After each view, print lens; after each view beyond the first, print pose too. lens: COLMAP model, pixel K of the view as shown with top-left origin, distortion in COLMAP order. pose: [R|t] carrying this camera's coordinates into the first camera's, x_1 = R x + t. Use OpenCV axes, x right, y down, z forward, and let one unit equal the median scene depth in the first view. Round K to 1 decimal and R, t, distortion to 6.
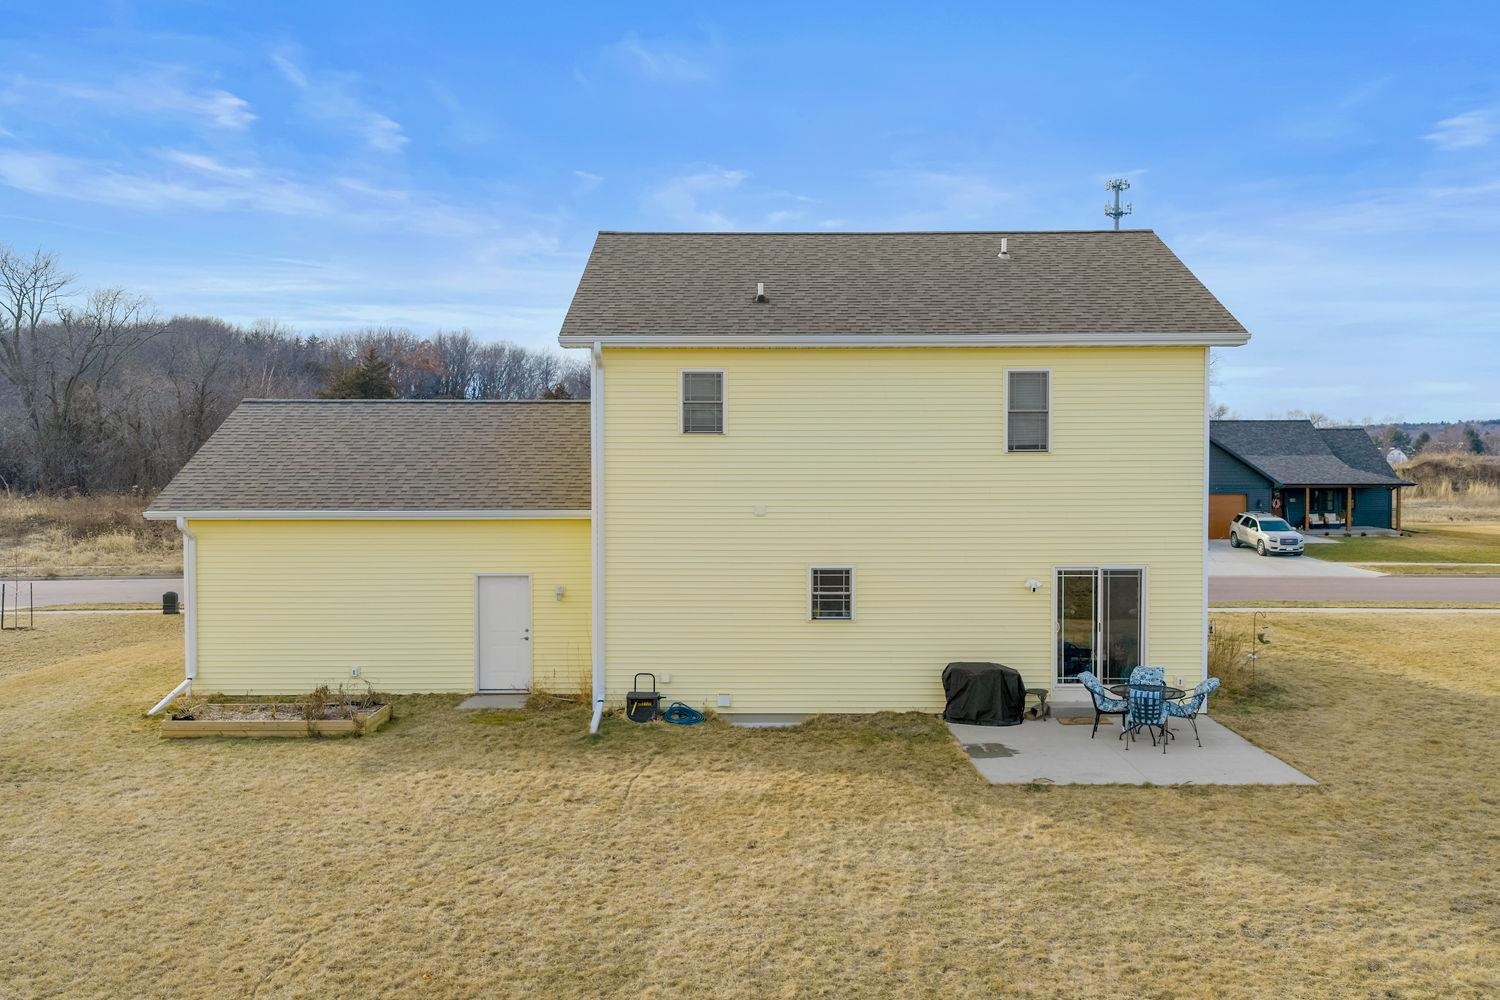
lens RADIAL K [[1258.1, 0, 750.0], [0, 1258.1, 500.0], [0, 0, 1]] dist [0.044441, -0.000411]
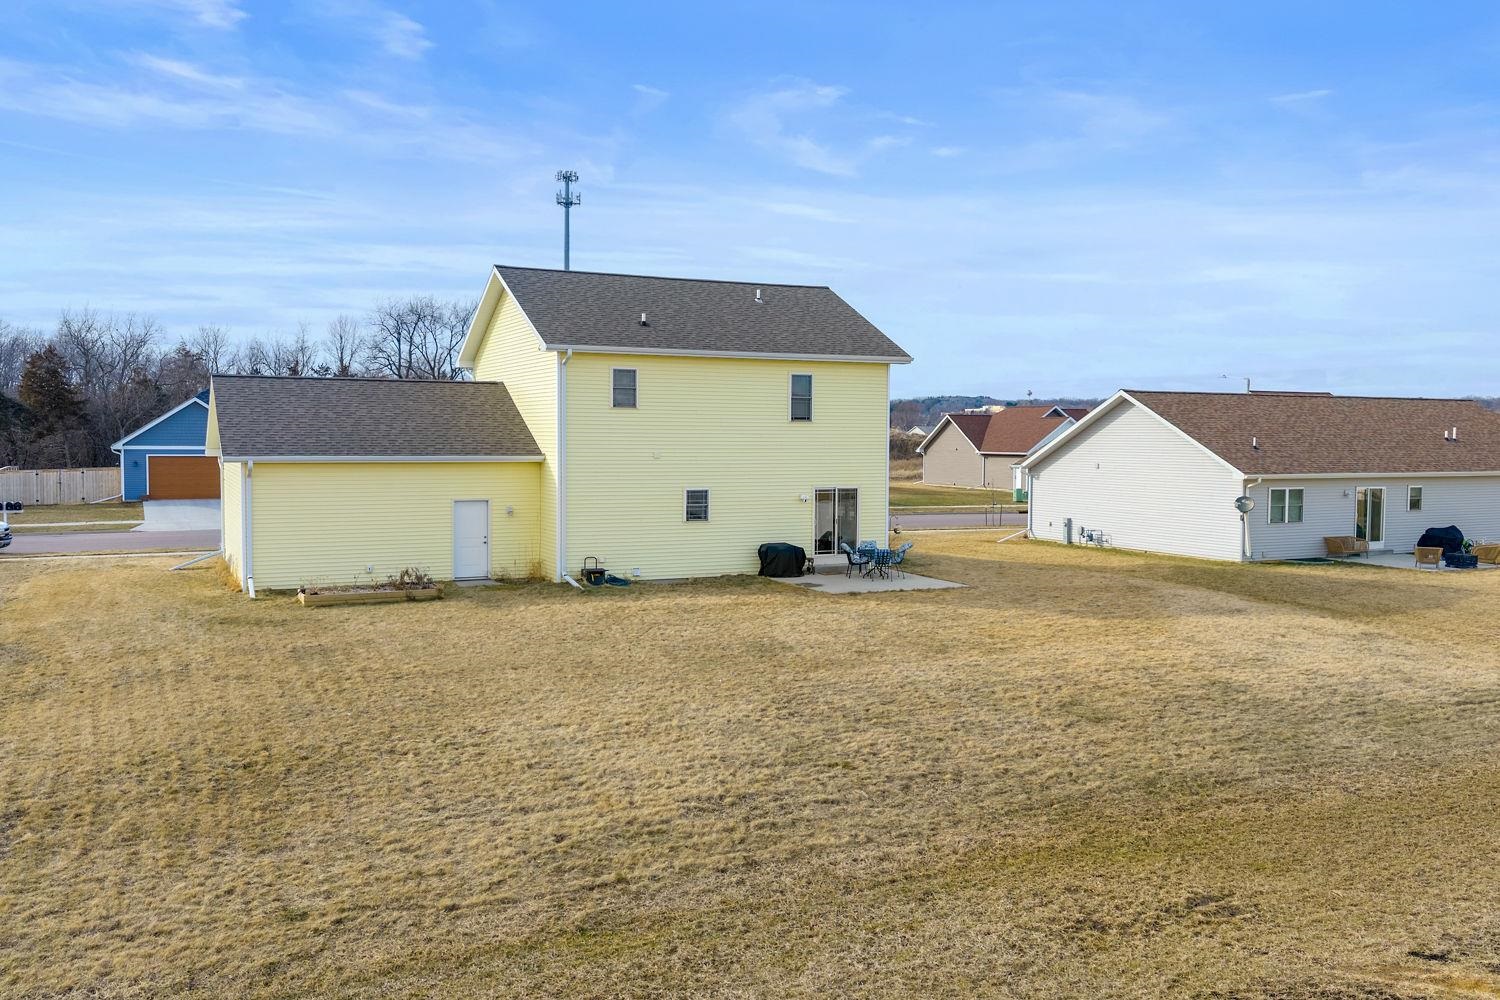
lens RADIAL K [[1258.1, 0, 750.0], [0, 1258.1, 500.0], [0, 0, 1]] dist [0.044441, -0.000411]
pose [[0.901010, -0.015406, 0.433525, -0.592915], [0.006290, 0.999728, 0.022453, 0.030625], [-0.433753, -0.017504, 0.900862, -0.527204]]
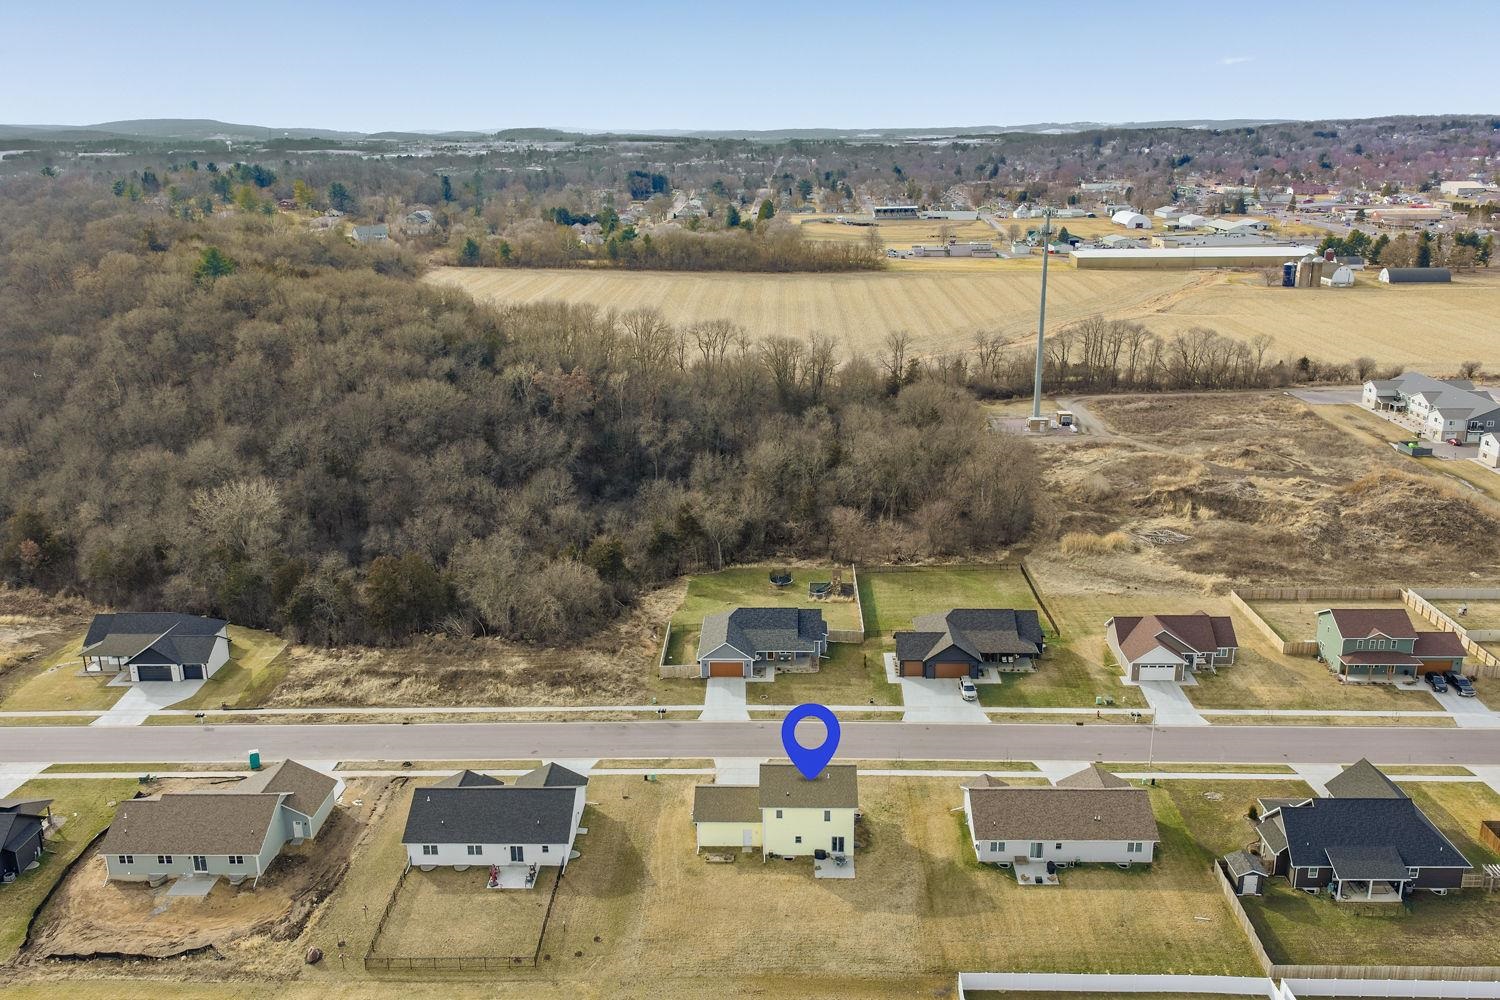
lens RADIAL K [[1258.1, 0, 750.0], [0, 1258.1, 500.0], [0, 0, 1]] dist [0.044441, -0.000411]
pose [[0.999637, 0.001964, -0.026860, -0.016796], [0.004754, 0.968807, 0.247771, -3.400544], [0.026509, -0.247808, 0.968446, -5.166772]]
